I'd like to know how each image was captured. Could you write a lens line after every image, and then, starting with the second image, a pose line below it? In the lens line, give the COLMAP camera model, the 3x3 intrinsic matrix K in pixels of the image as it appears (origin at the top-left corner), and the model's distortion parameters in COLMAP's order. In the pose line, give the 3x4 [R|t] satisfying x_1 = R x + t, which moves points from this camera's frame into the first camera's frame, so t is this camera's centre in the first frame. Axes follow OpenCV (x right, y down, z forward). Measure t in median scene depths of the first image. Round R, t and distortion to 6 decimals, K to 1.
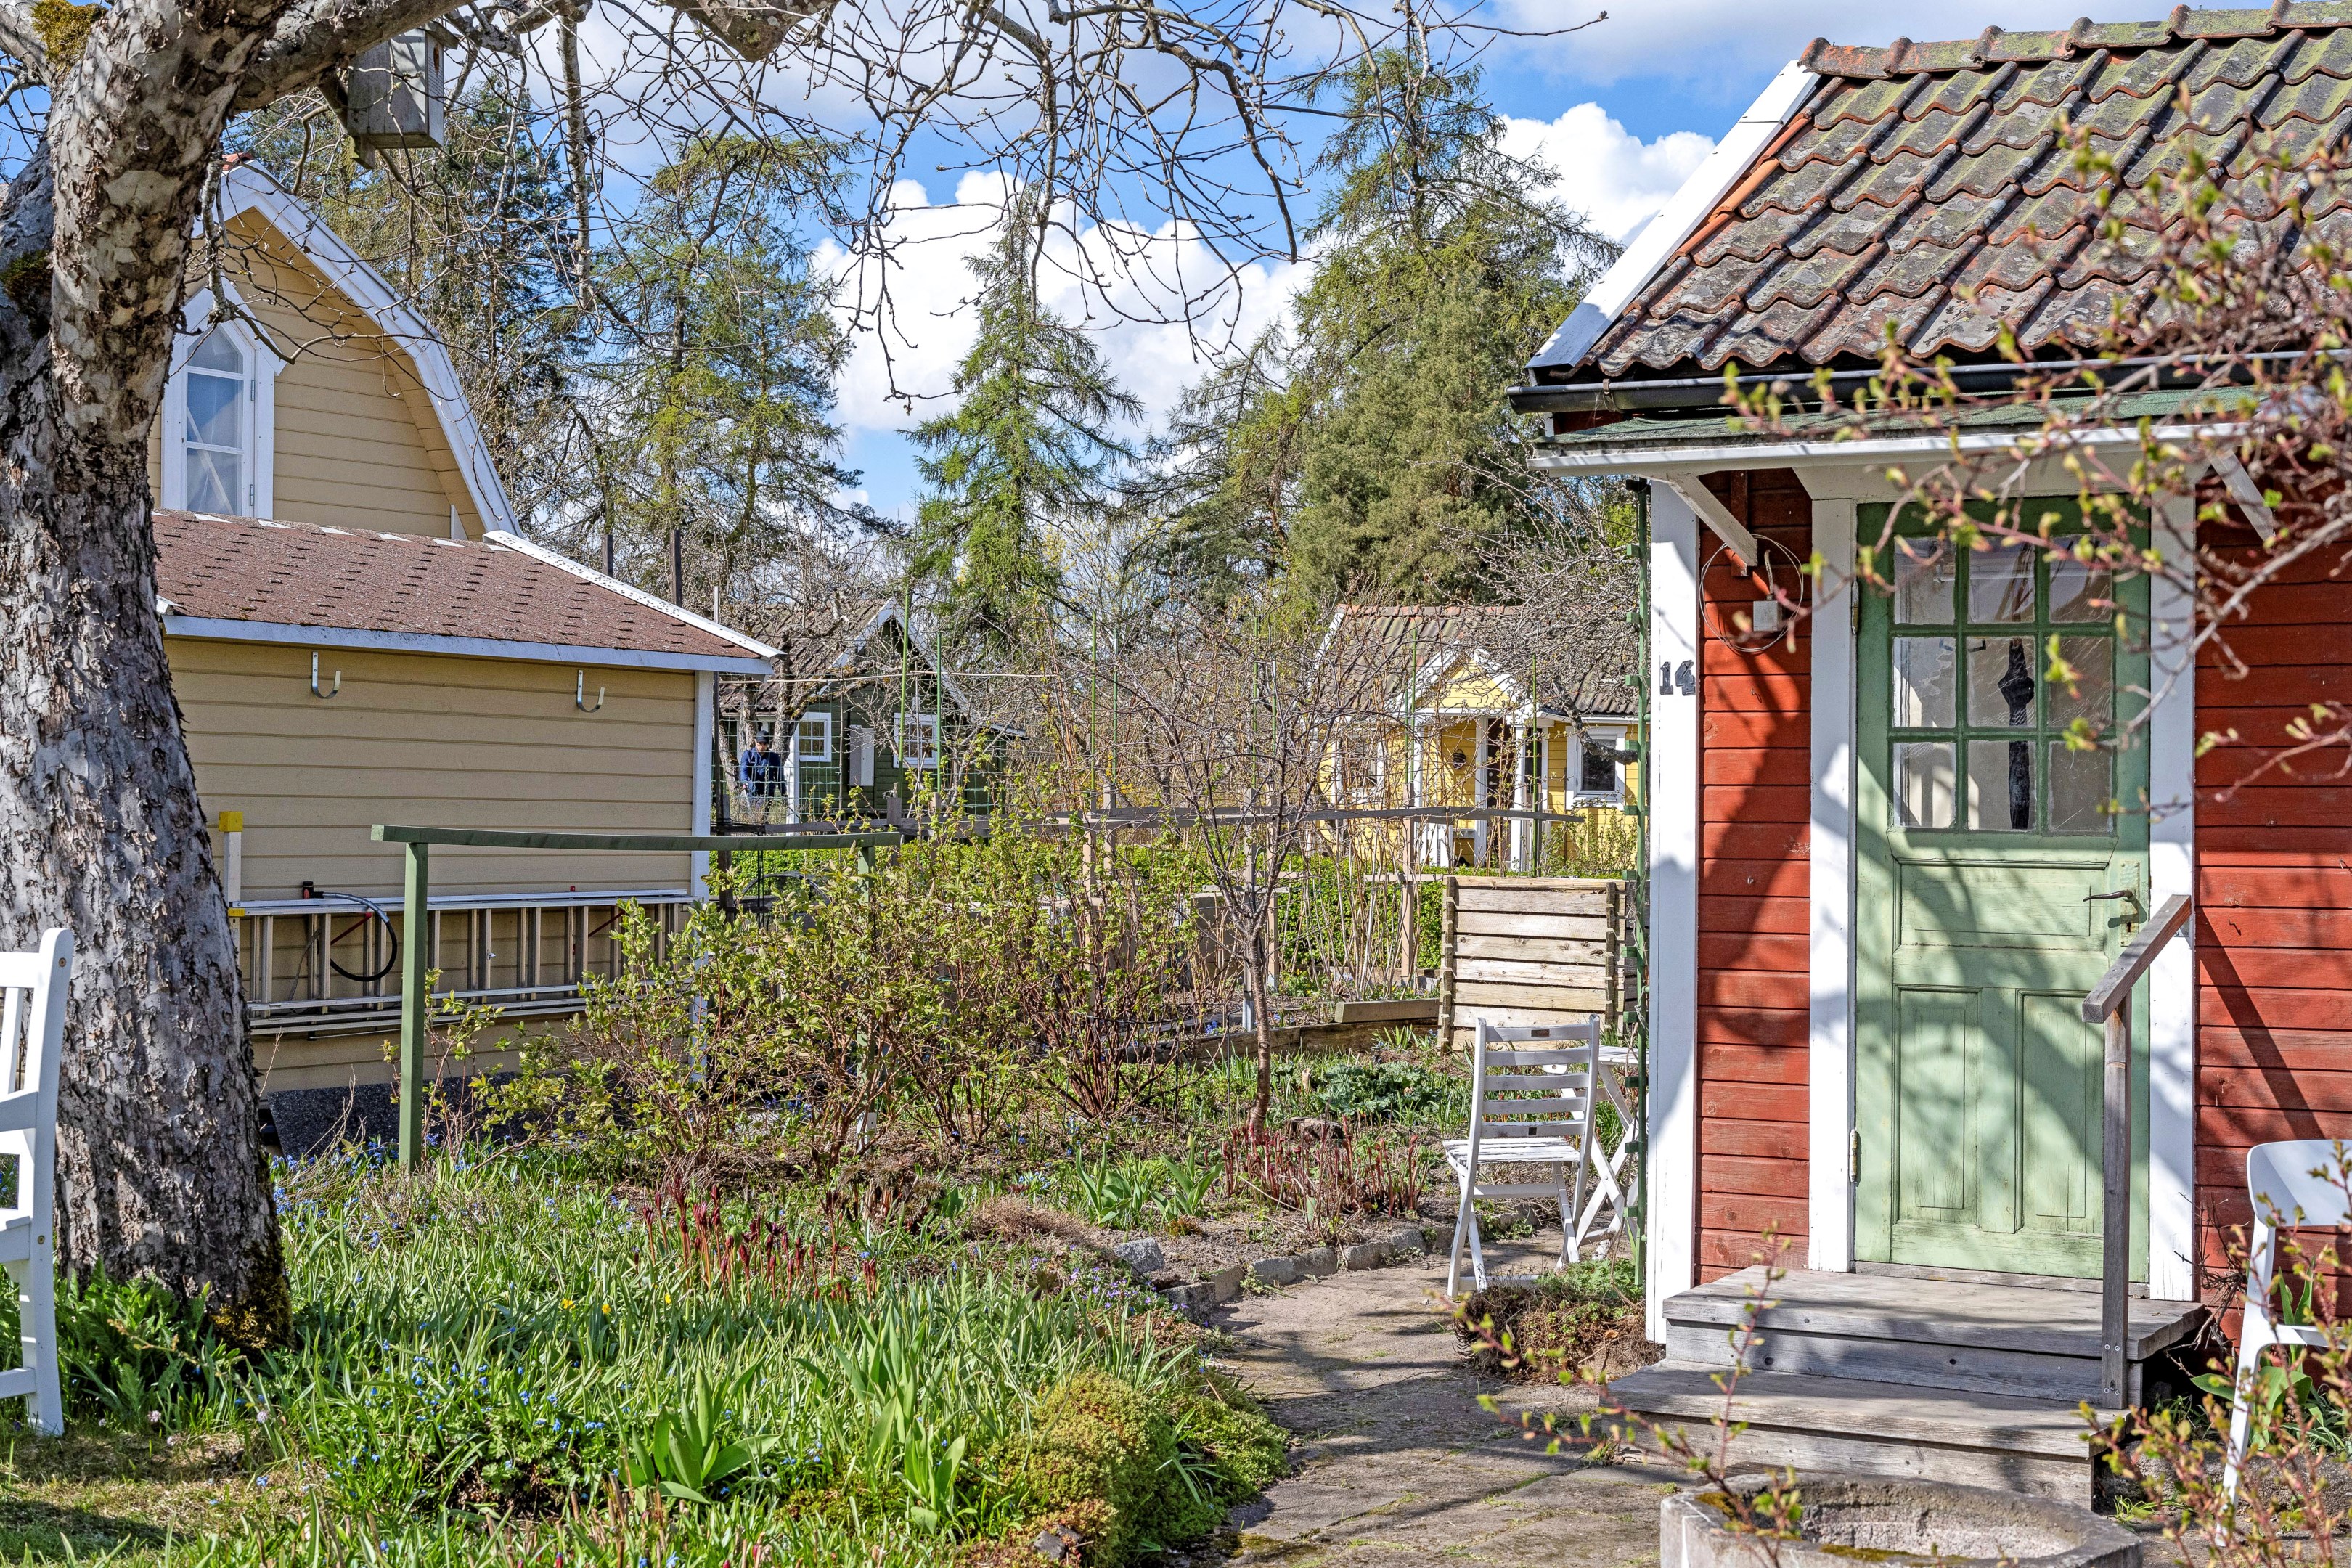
lens RADIAL K [[3345.5, 0, 1177.0], [0, 3345.5, 789.4], [0, 0, 1]] dist [-0.028509, 0.000000]
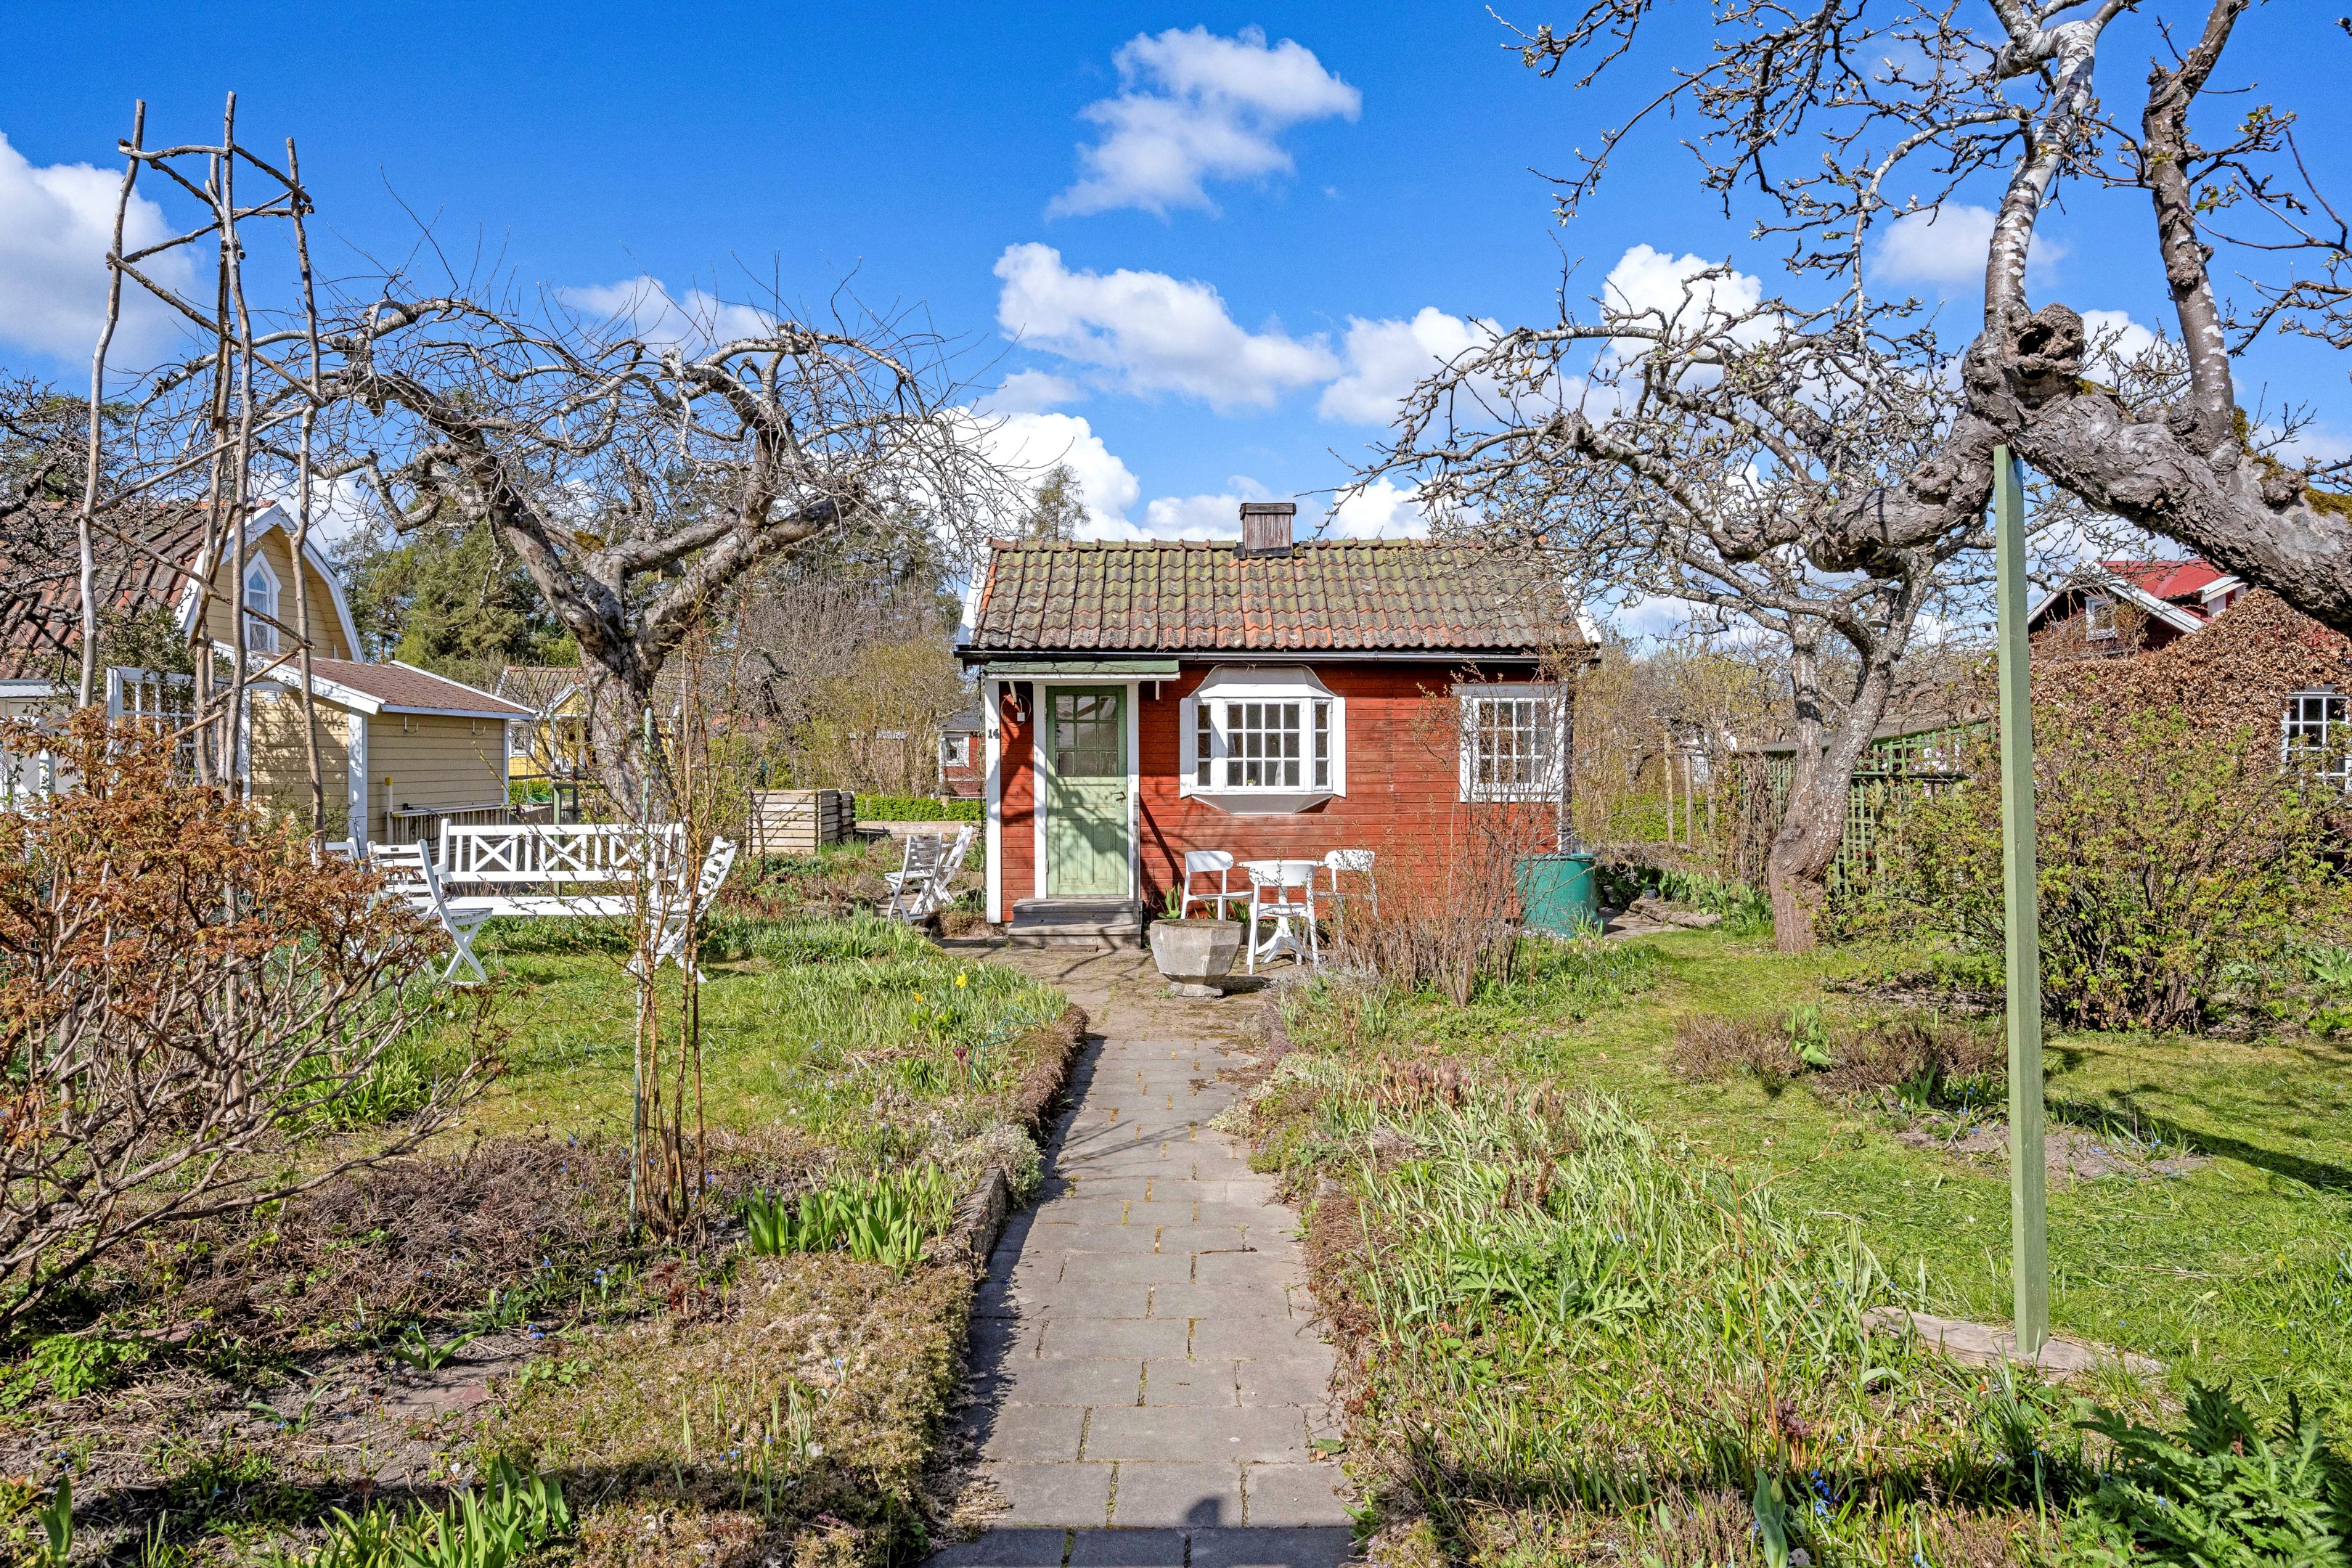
lens RADIAL K [[1556.2, 0, 1170.7], [0, 1556.2, 782.4], [0, 0, 1]] dist [-0.019805, 0.002156]
pose [[0.859858, -0.020681, 0.510115, -0.272423], [0.007203, 0.999571, 0.028382, -0.014061], [-0.510483, -0.020730, 0.859638, -0.260158]]
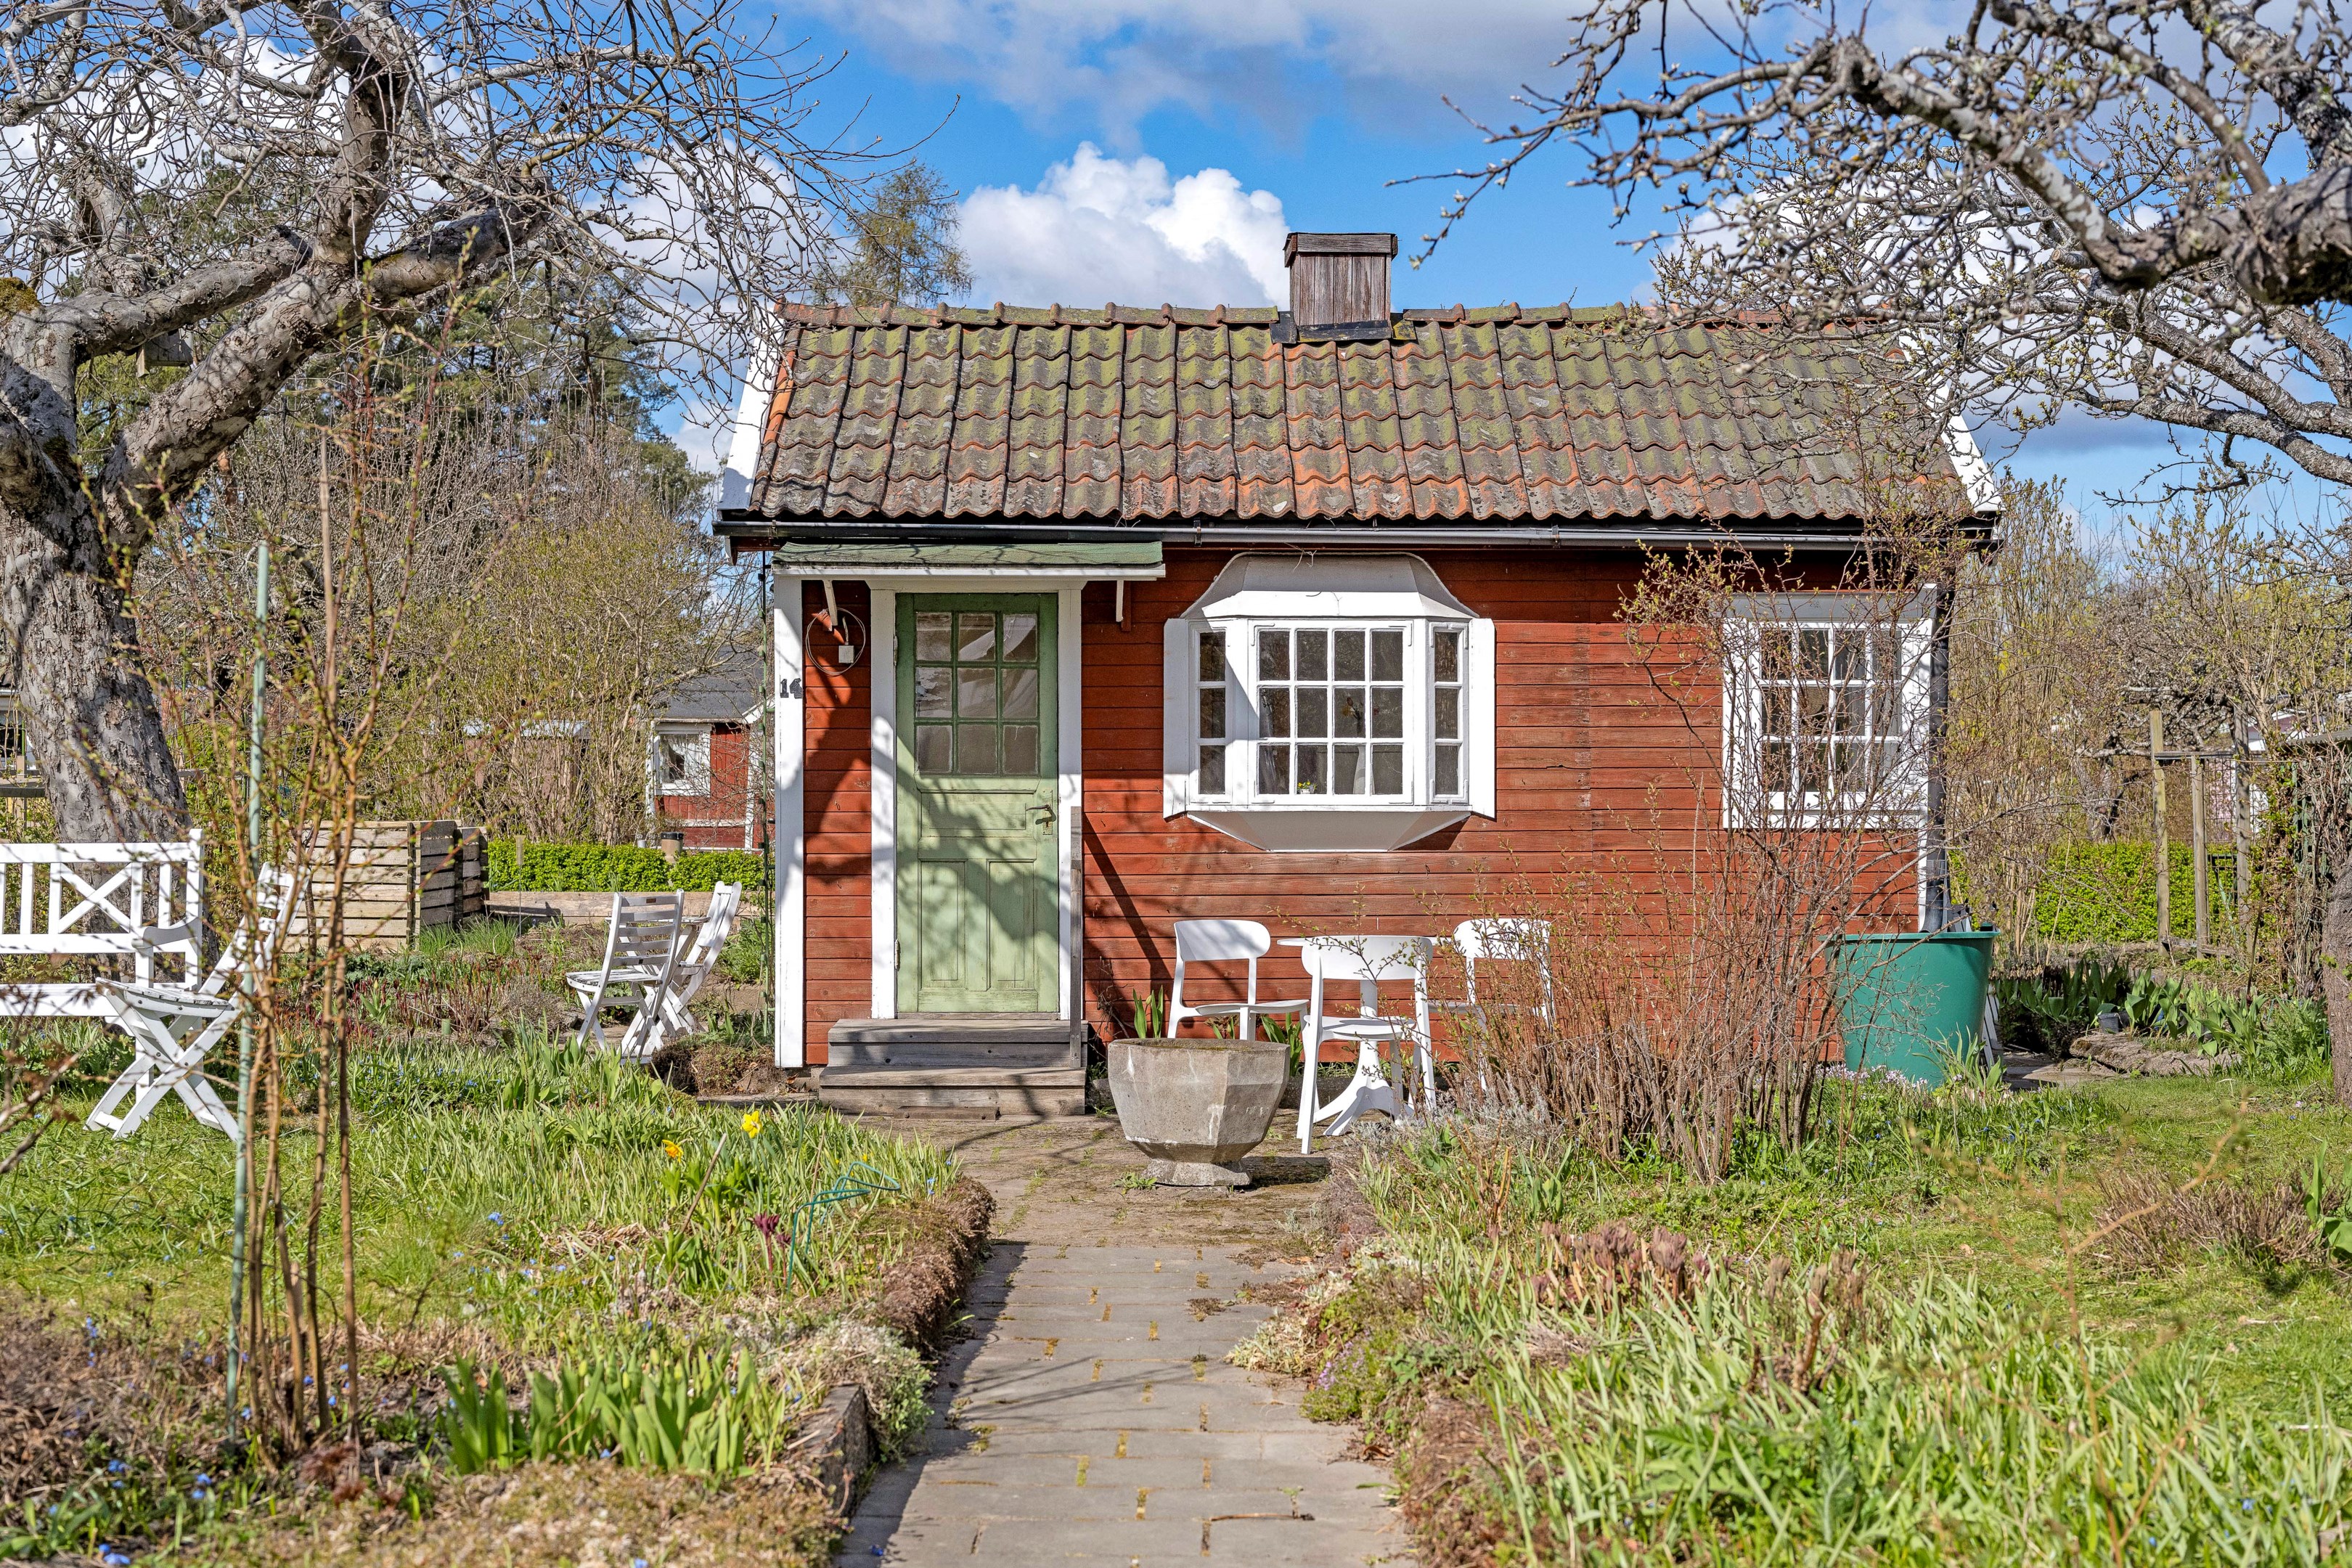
lens RADIAL K [[3345.5, 0, 1177.4], [0, 3345.5, 775.9], [0, 0, 1]] dist [-0.028509, 0.000000]
pose [[0.852731, -0.006312, 0.522312, -0.307808], [0.003495, 0.999974, 0.006377, 0.001117], [-0.522338, -0.003613, 0.852731, -0.312030]]
